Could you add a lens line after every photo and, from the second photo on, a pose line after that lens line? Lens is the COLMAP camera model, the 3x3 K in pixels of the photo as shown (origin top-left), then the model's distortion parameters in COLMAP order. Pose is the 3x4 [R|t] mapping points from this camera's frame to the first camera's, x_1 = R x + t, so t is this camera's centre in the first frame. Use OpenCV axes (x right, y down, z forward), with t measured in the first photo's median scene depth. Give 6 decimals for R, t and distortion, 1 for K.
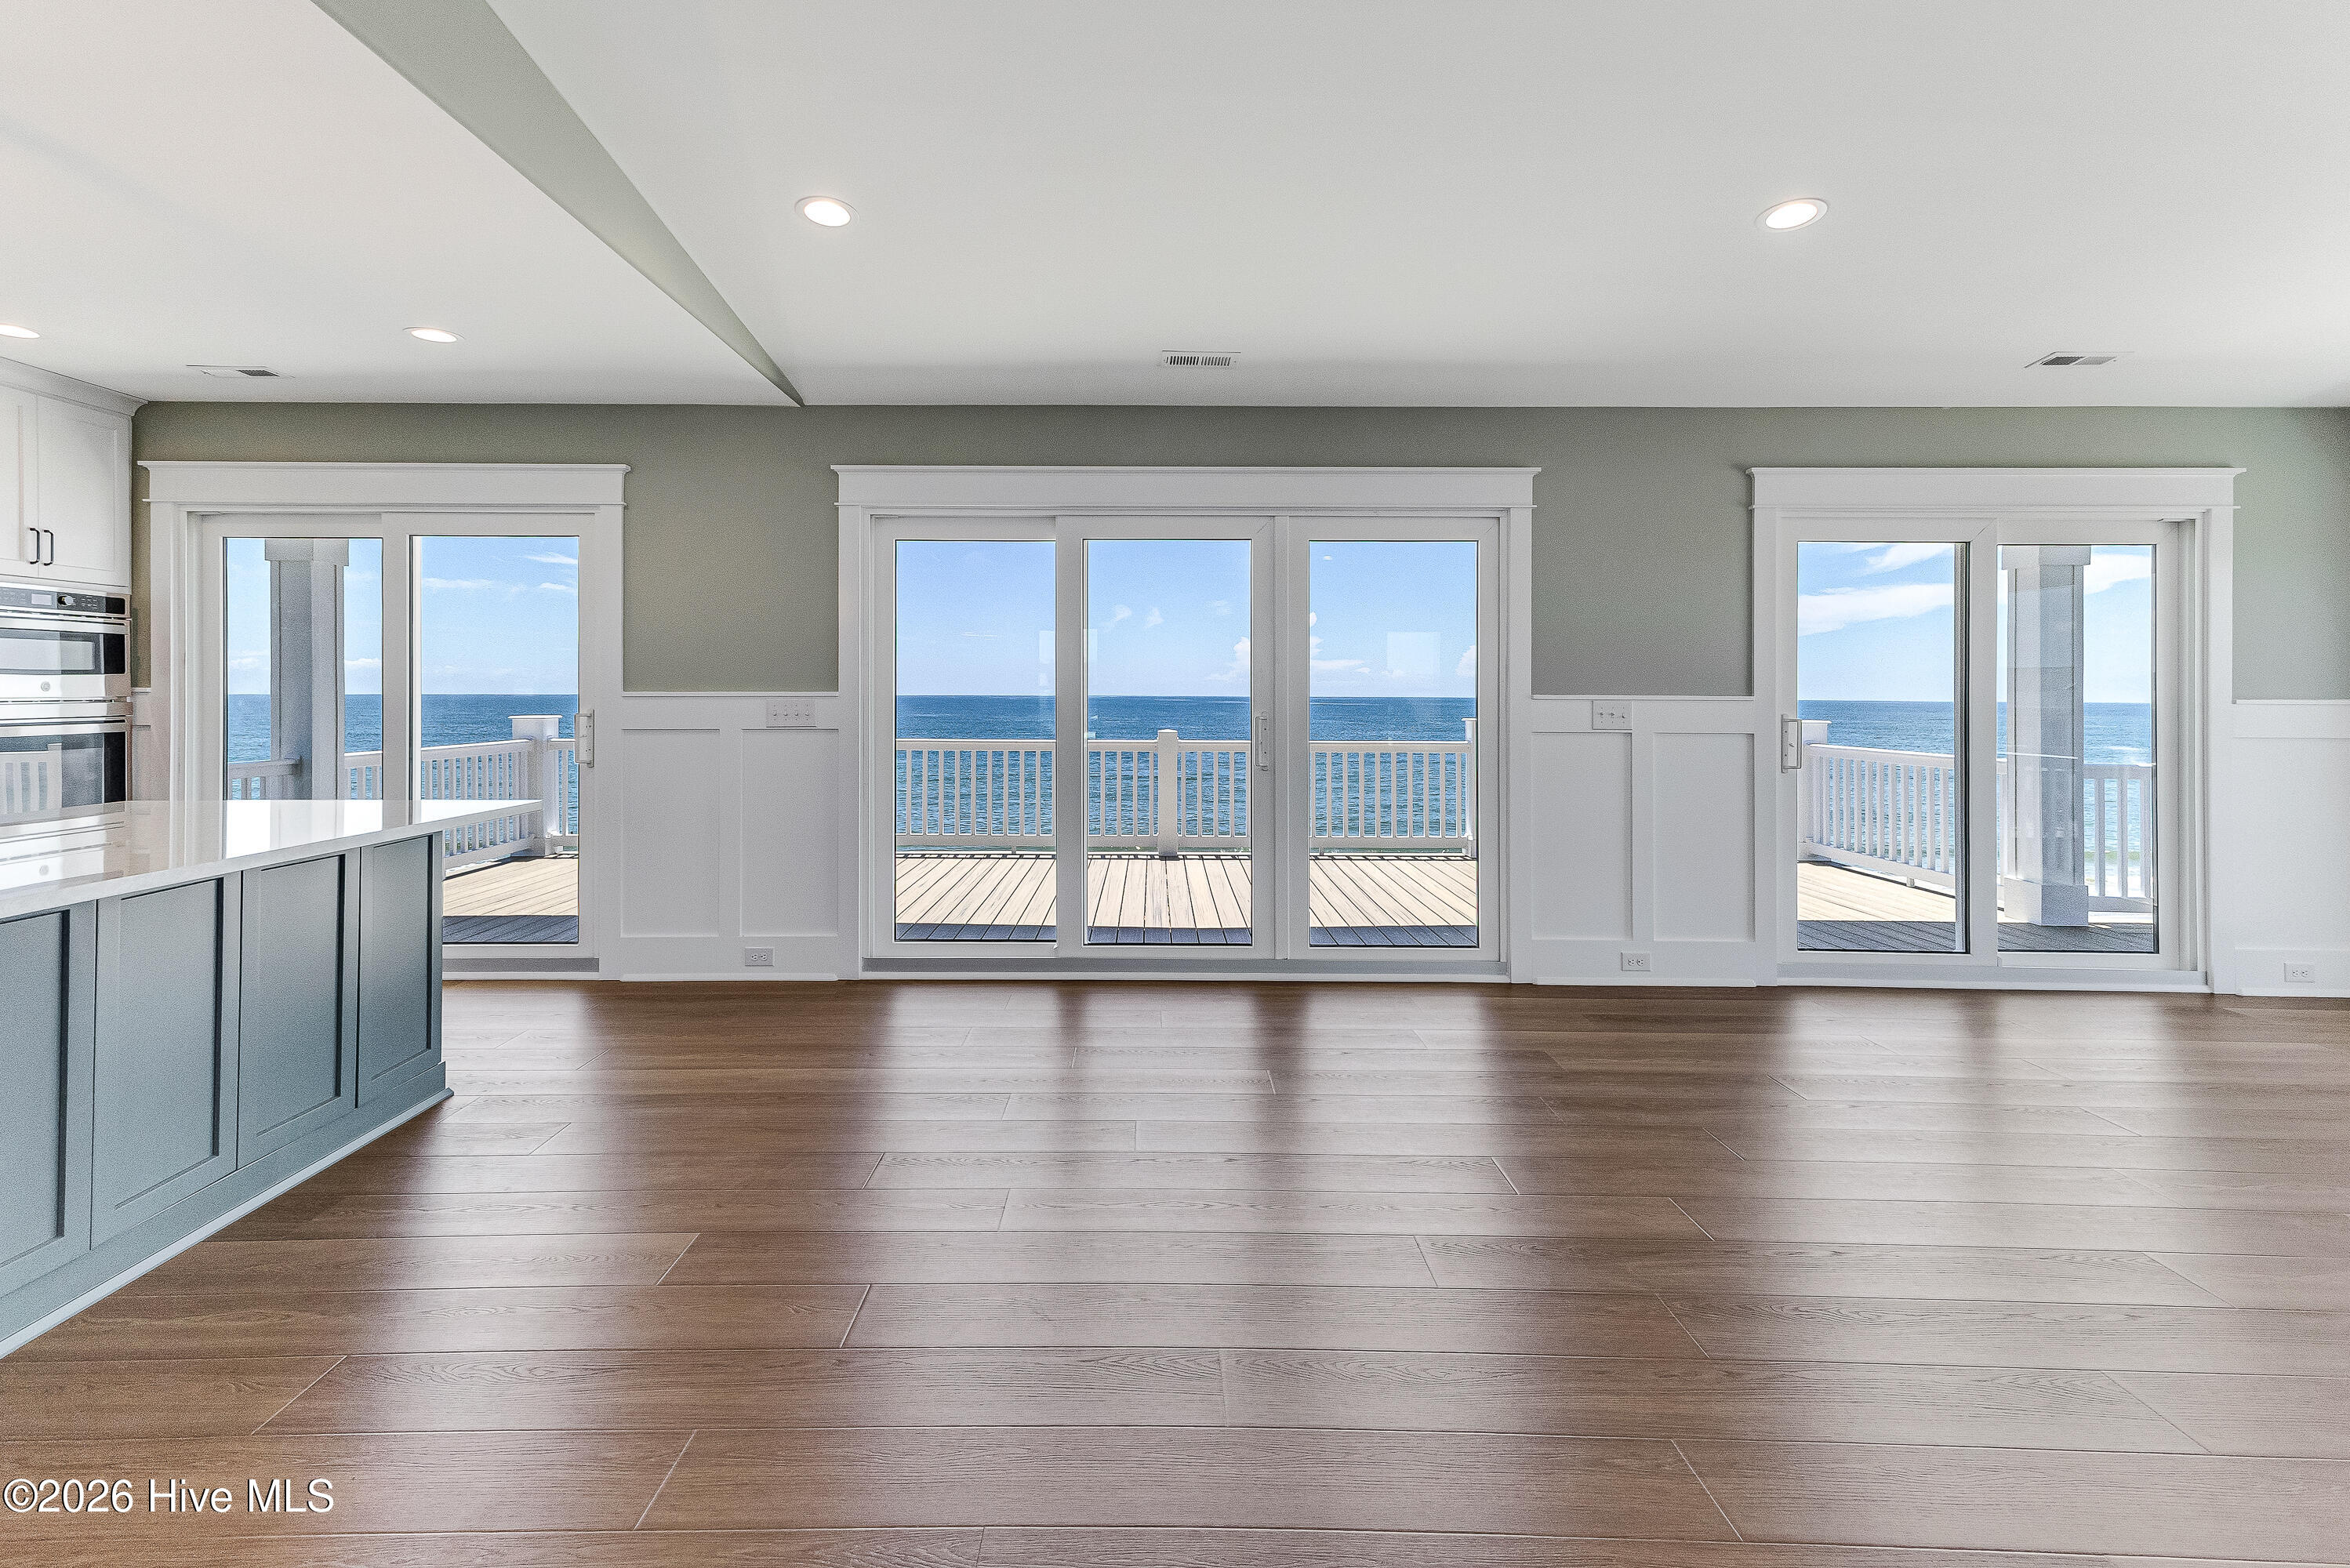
lens RADIAL K [[1268.0, 0, 1163.9], [0, 1268.0, 662.5], [0, 0, 1]] dist [0.016278, -0.000413]
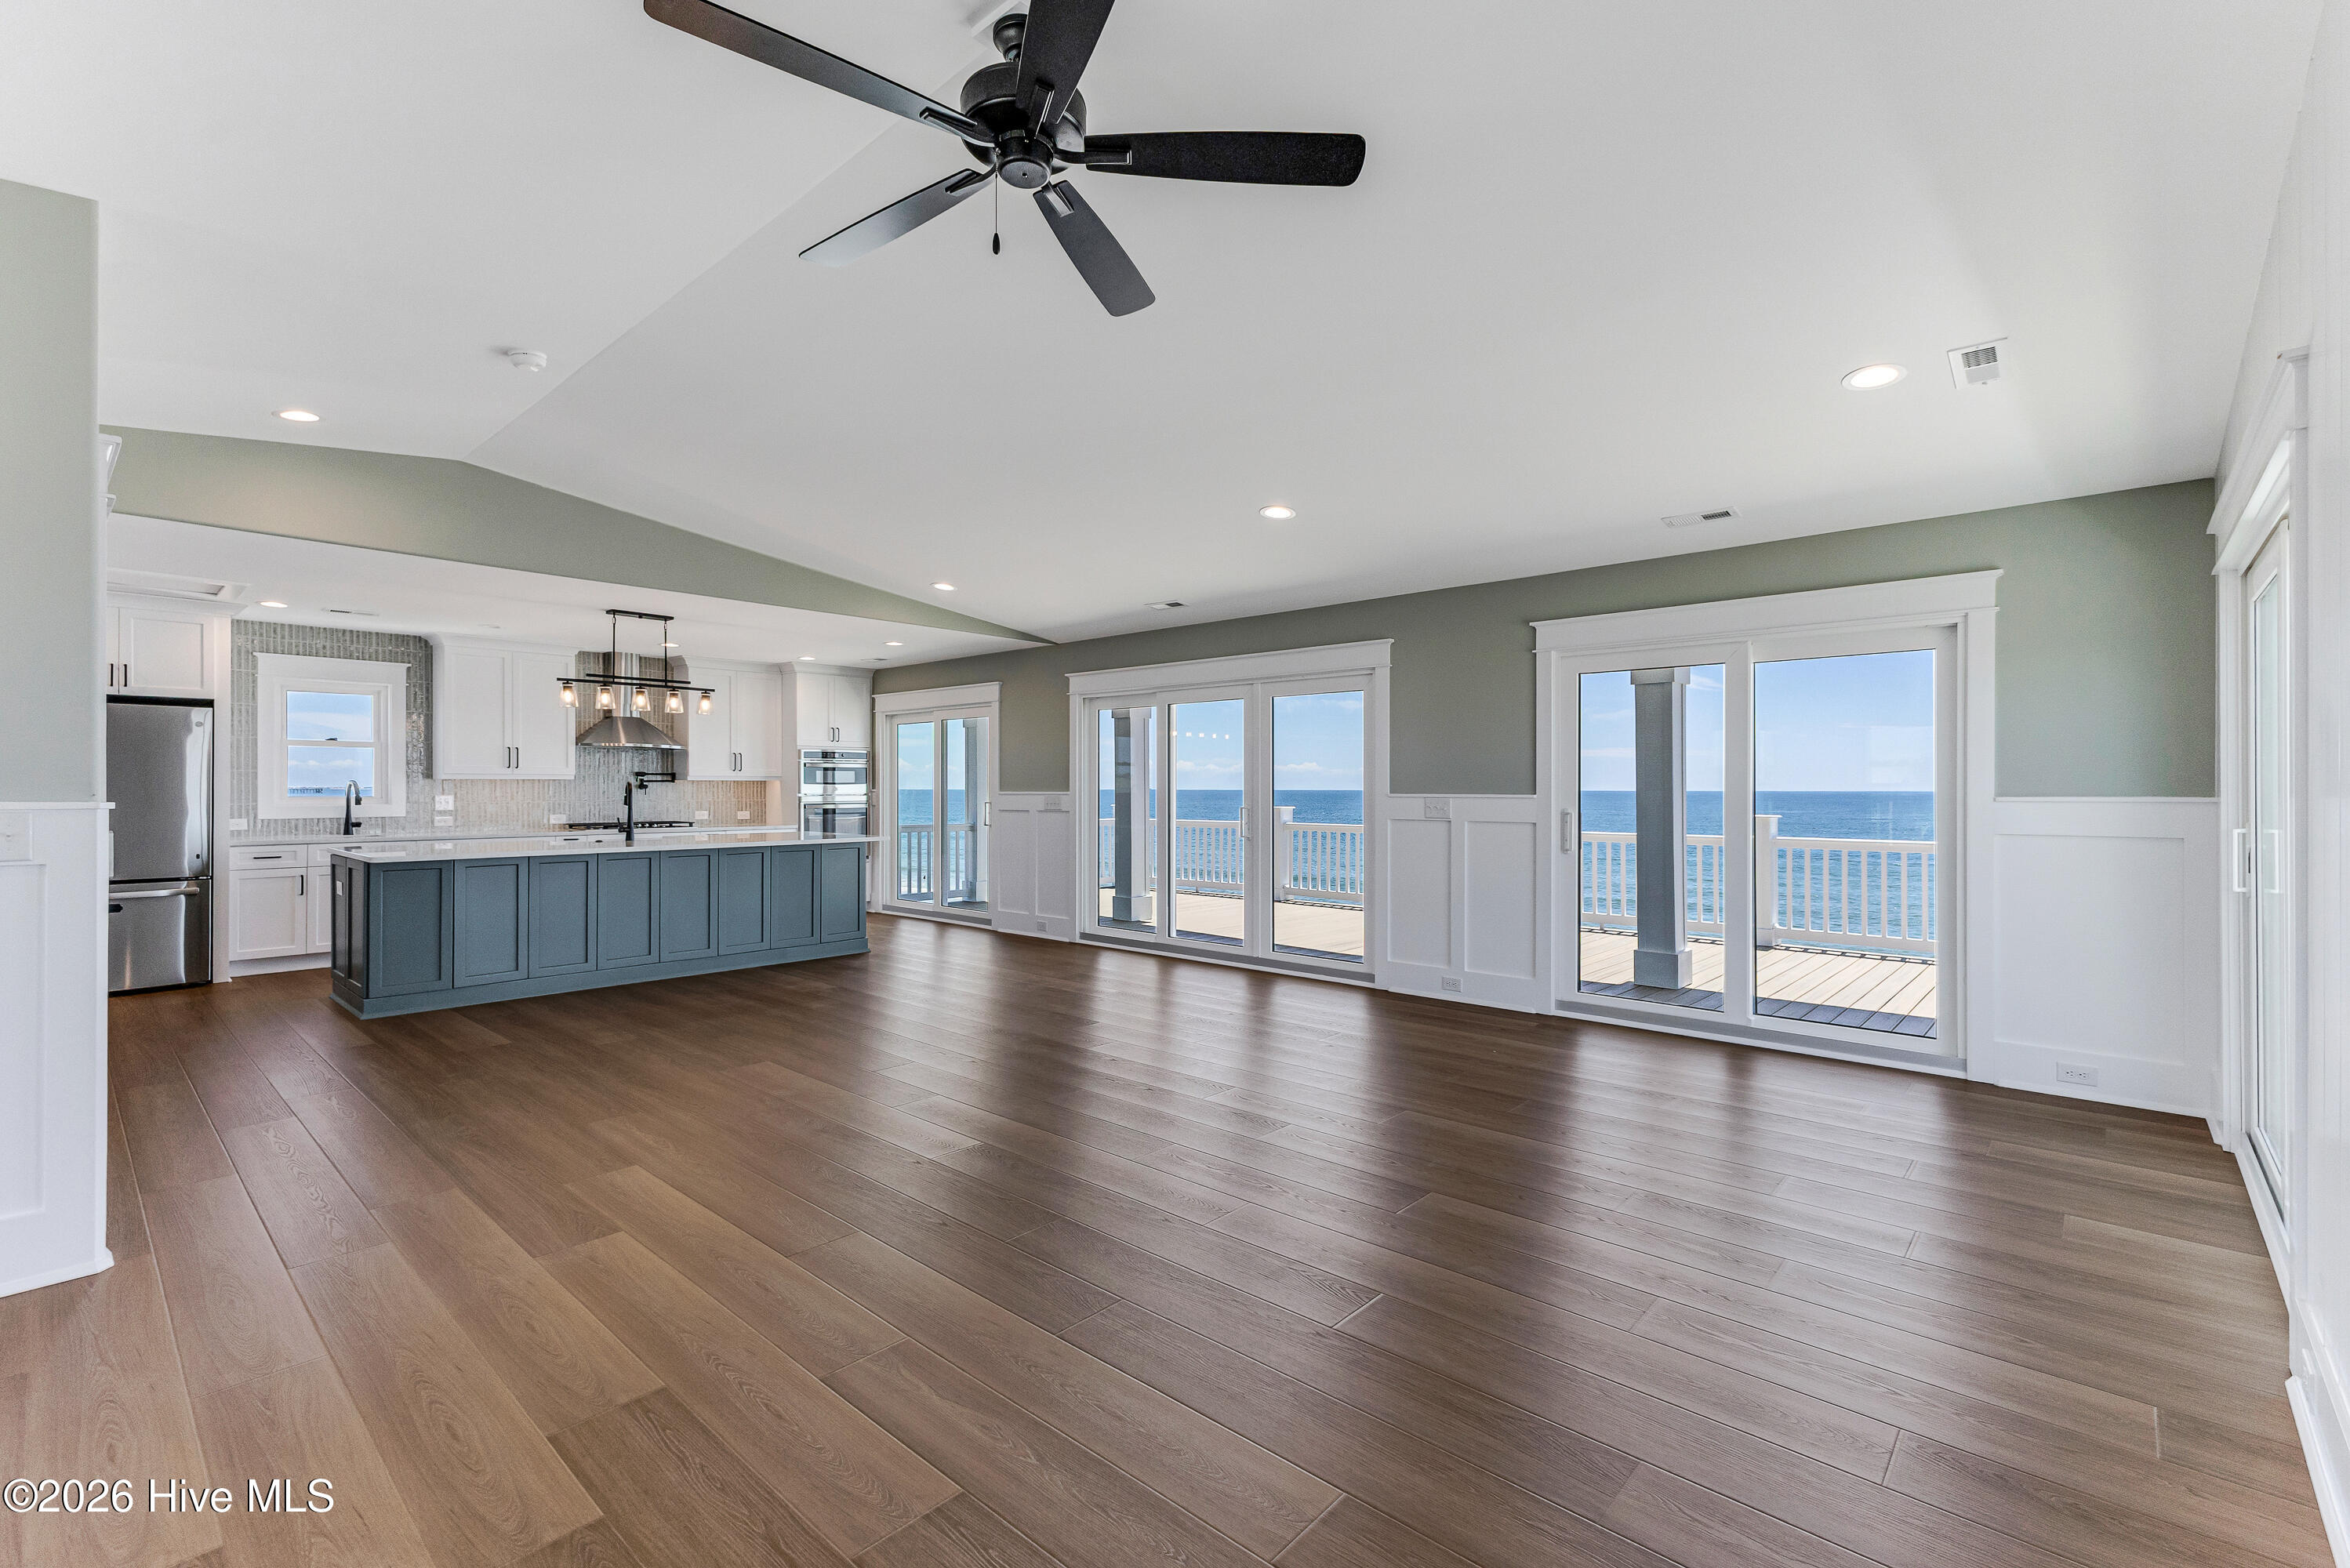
lens RADIAL K [[981.5, 0, 1184.7], [0, 981.5, 753.8], [0, 0, 1]] dist [-0.011350, 0.000253]
pose [[0.753167, -0.025224, -0.657345, 0.851517], [0.013325, 0.999645, -0.023092, 0.002957], [0.657694, 0.008633, 0.753235, -0.002684]]
